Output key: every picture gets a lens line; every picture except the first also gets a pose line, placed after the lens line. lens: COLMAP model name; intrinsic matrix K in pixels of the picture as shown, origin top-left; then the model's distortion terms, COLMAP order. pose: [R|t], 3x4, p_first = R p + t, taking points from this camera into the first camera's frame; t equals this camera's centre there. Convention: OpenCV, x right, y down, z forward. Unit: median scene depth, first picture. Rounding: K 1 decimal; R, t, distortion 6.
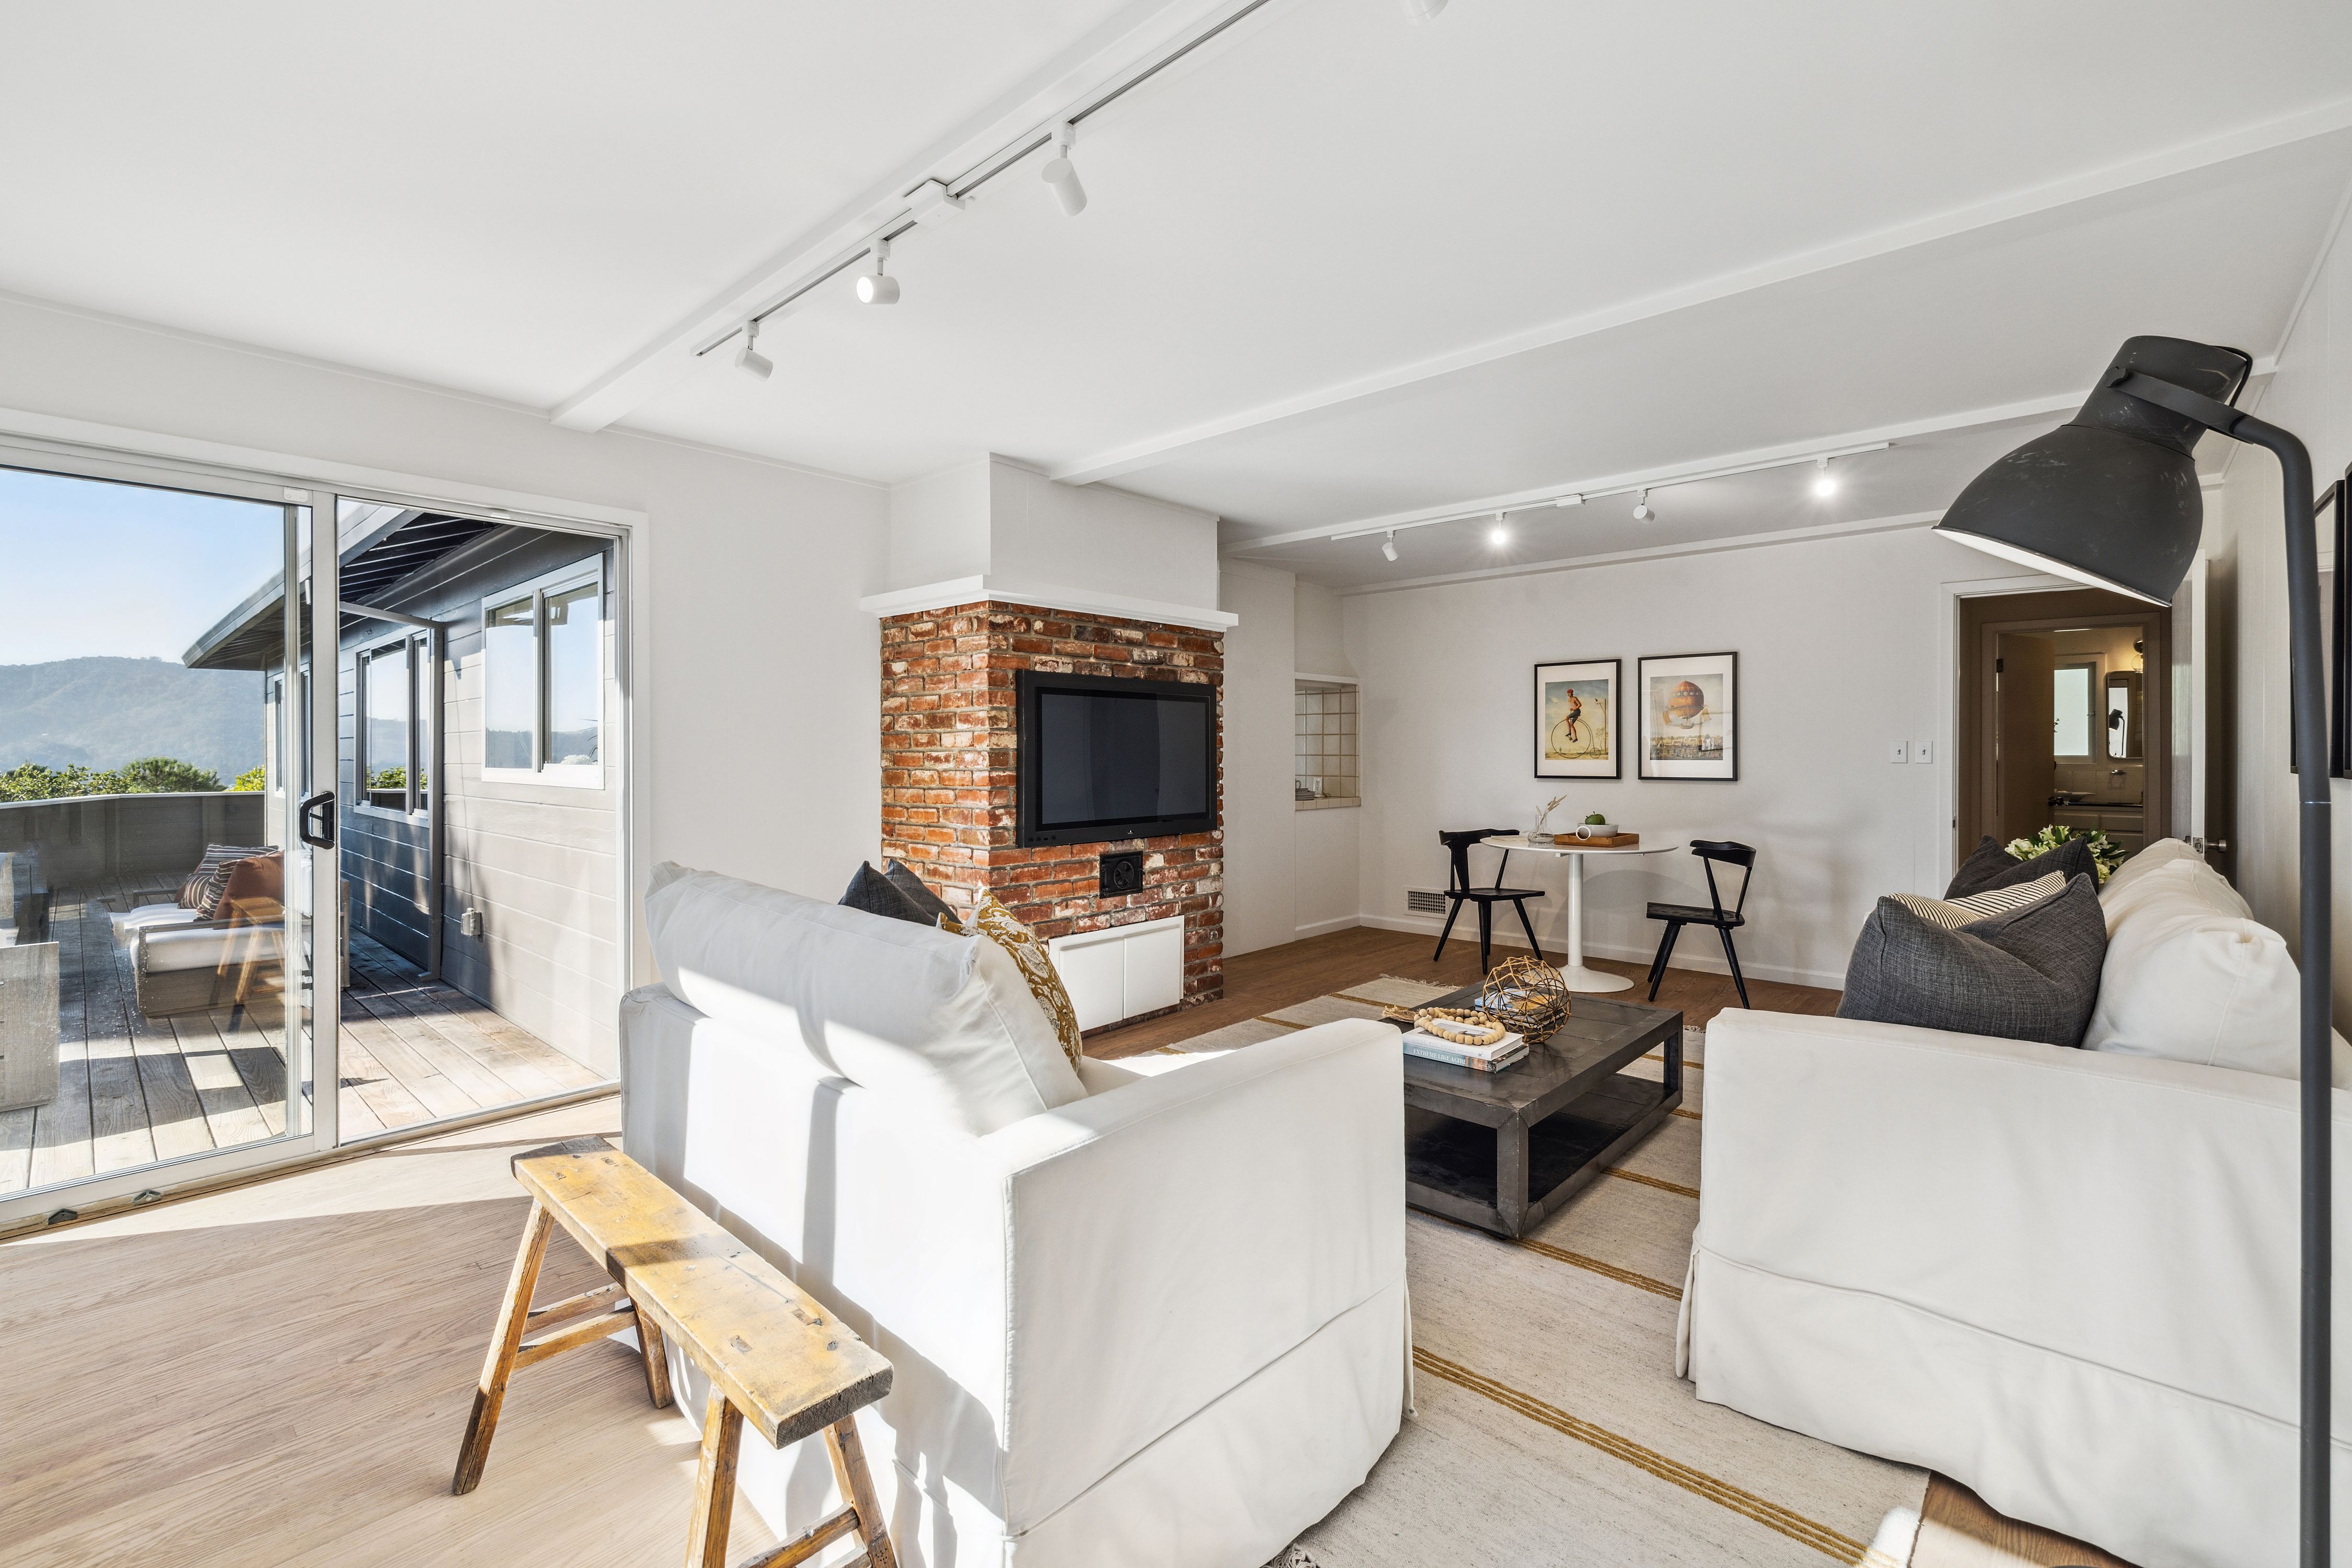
lens RADIAL K [[1001.2, 0, 1178.8], [0, 1001.2, 764.0], [0, 0, 1]] dist [0.004894, 0.000003]
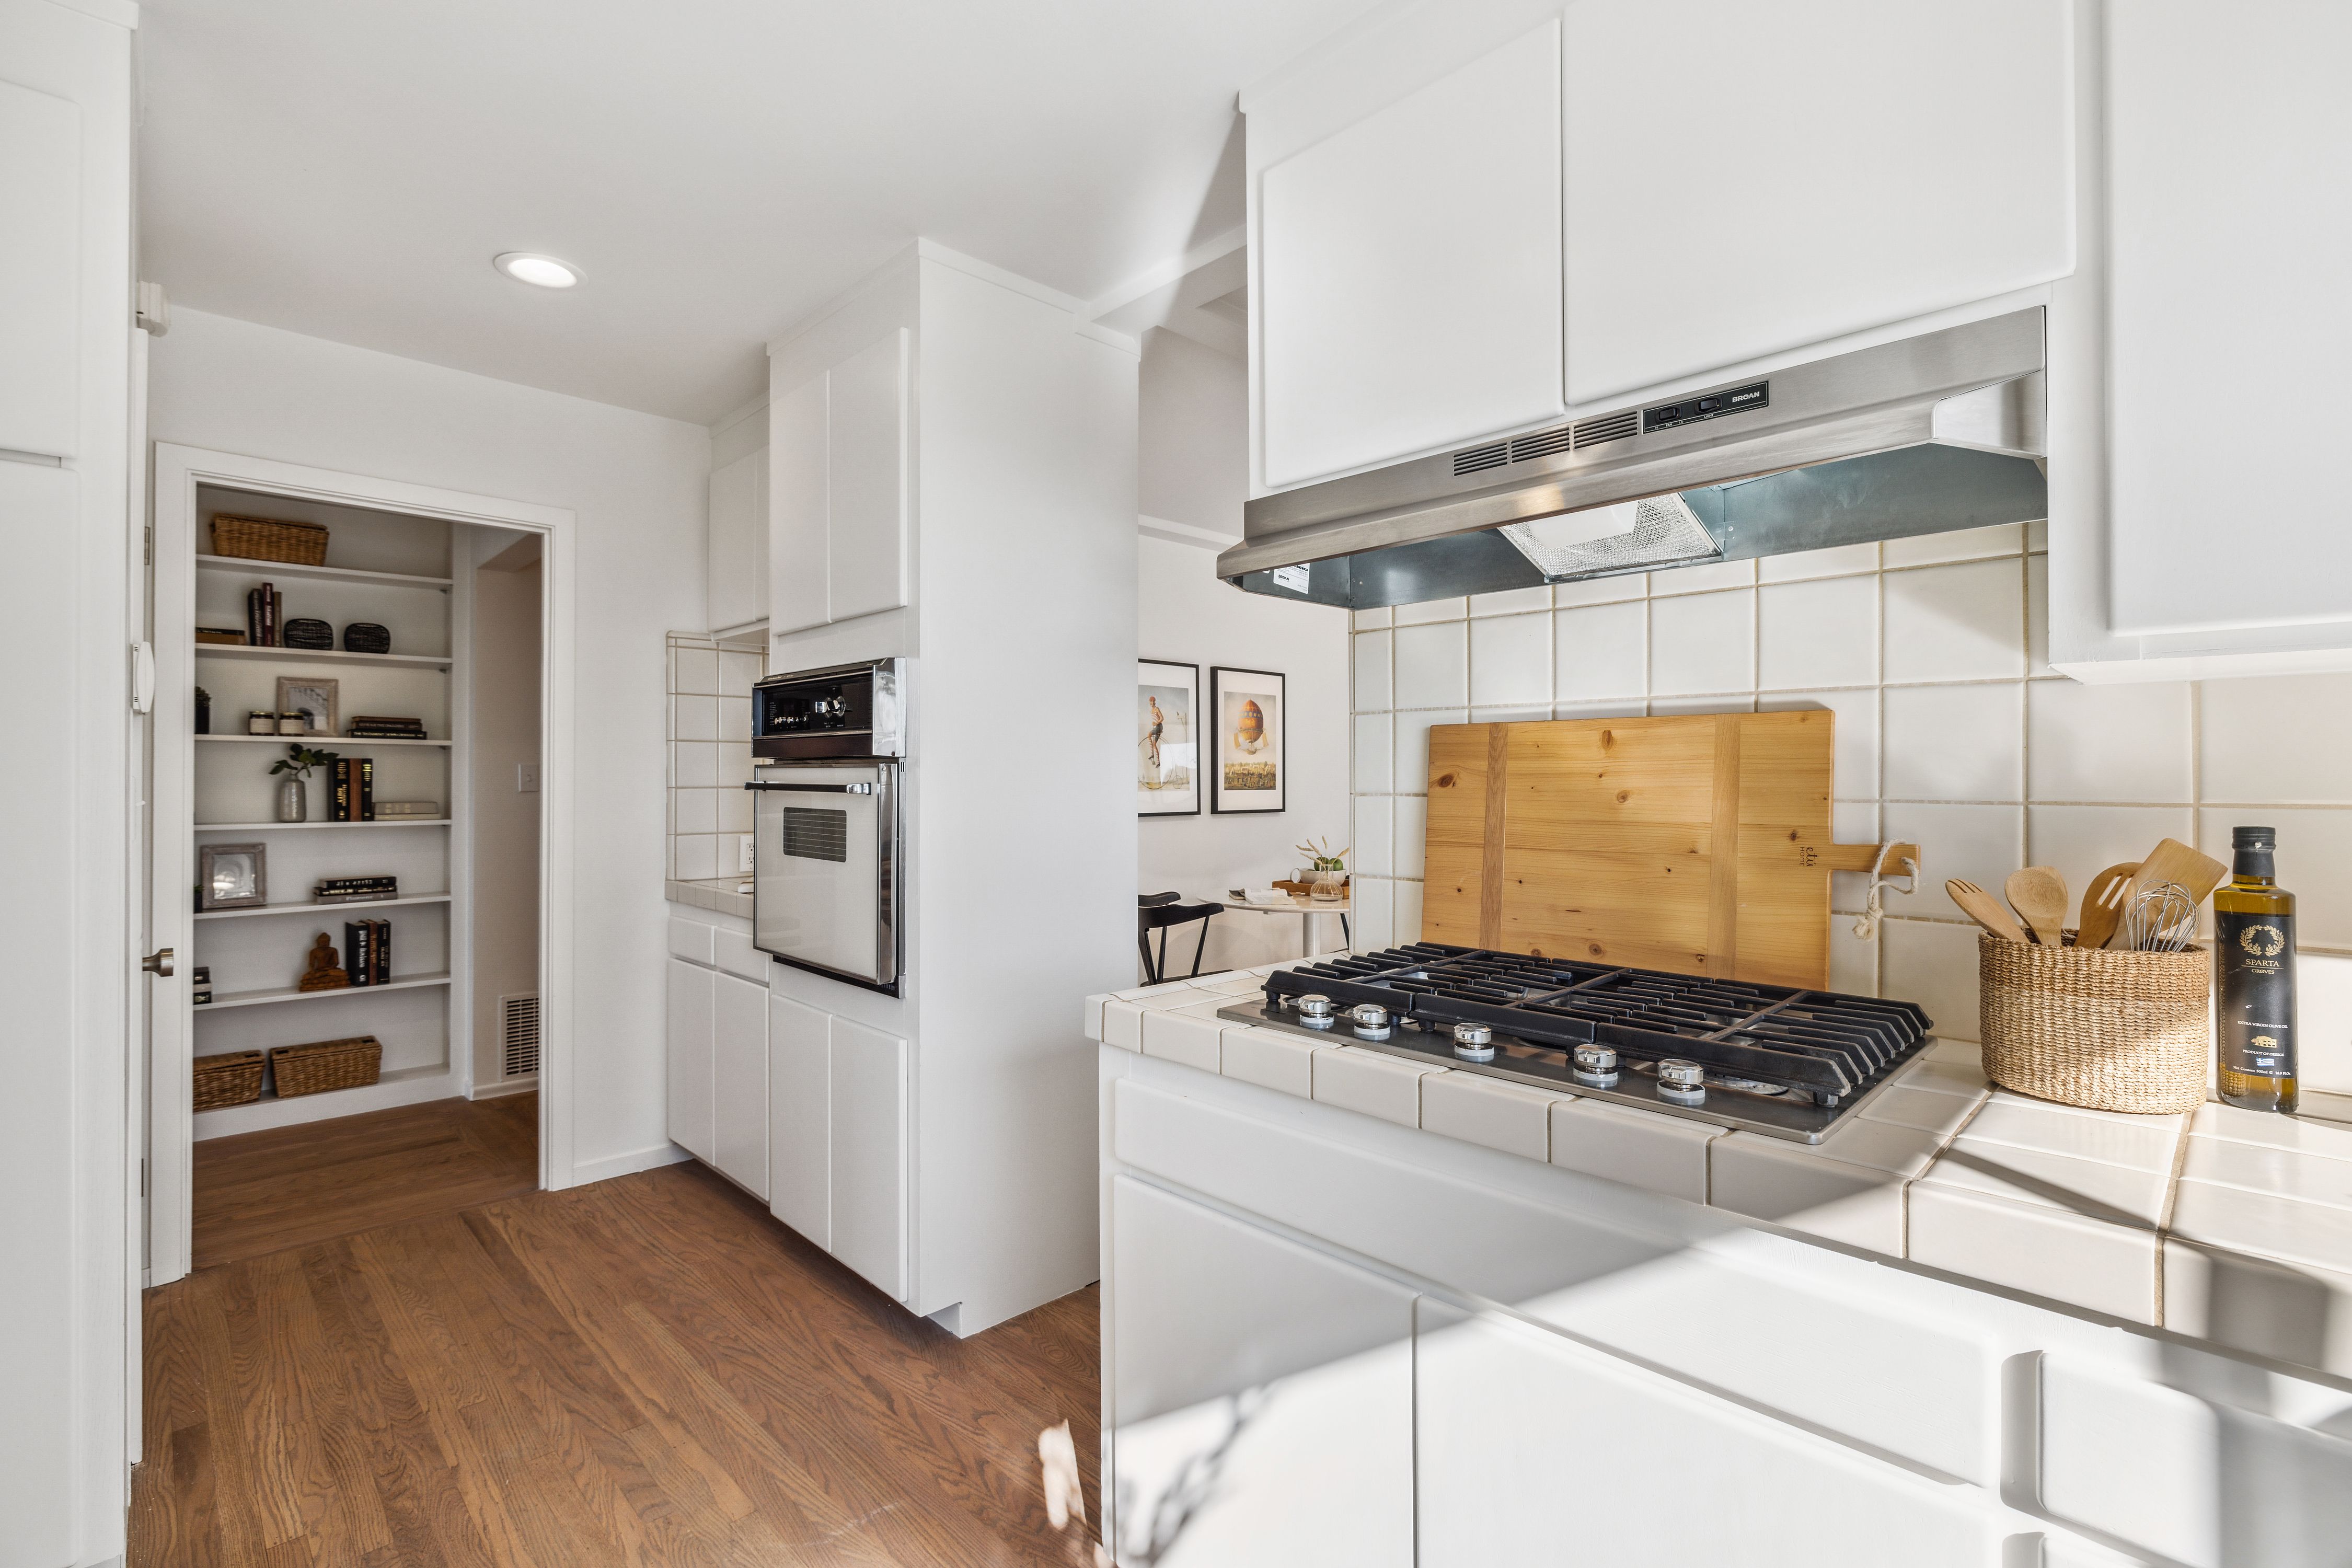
lens RADIAL K [[1058.3, 0, 1182.4], [0, 1058.3, 780.3], [0, 0, 1]] dist [-0.005337, 0.000013]
pose [[0.057411, 0.004749, 0.998339, -0.416206], [0.009108, 0.999945, -0.005281, -0.007778], [-0.998309, 0.009396, 0.057365, 0.987633]]
